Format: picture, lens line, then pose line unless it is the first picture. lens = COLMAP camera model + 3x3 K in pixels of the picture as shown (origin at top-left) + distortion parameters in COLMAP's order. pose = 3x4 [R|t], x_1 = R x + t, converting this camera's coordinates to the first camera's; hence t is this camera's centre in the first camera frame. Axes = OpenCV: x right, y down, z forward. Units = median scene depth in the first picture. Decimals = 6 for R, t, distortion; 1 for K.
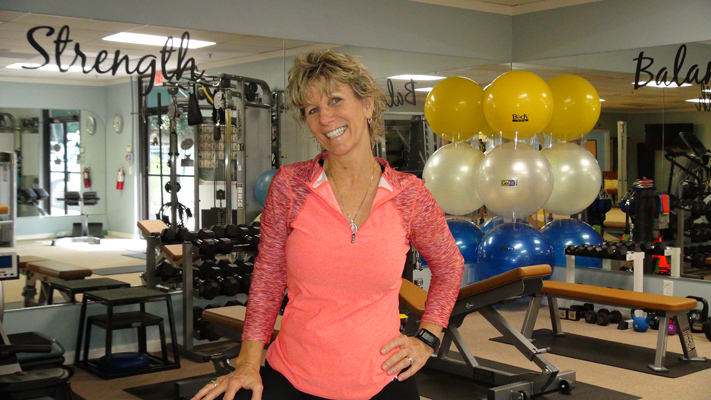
lens RADIAL K [[883.9, 0, 350.8], [0, 883.9, 197.1], [0, 0, 1]] dist [-0.017354, 0.000000]
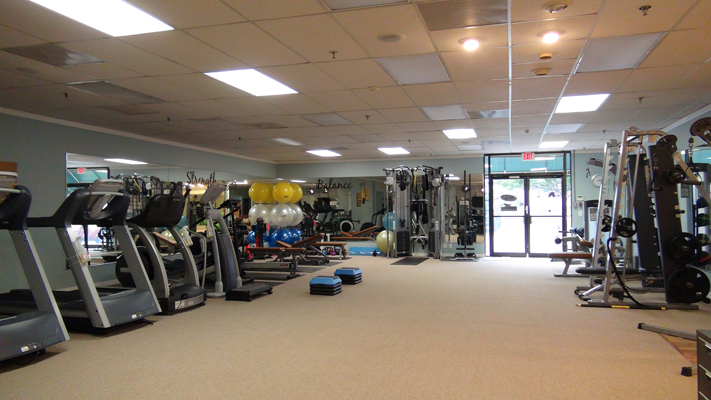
lens RADIAL K [[522.8, 0, 358.1], [0, 522.8, 206.3], [0, 0, 1]] dist [0.012585, 0.002501]
pose [[0.822115, -0.001749, 0.569319, -0.664114], [0.028137, 0.998898, -0.037562, 0.027454], [-0.568626, 0.046899, 0.821258, -0.730559]]
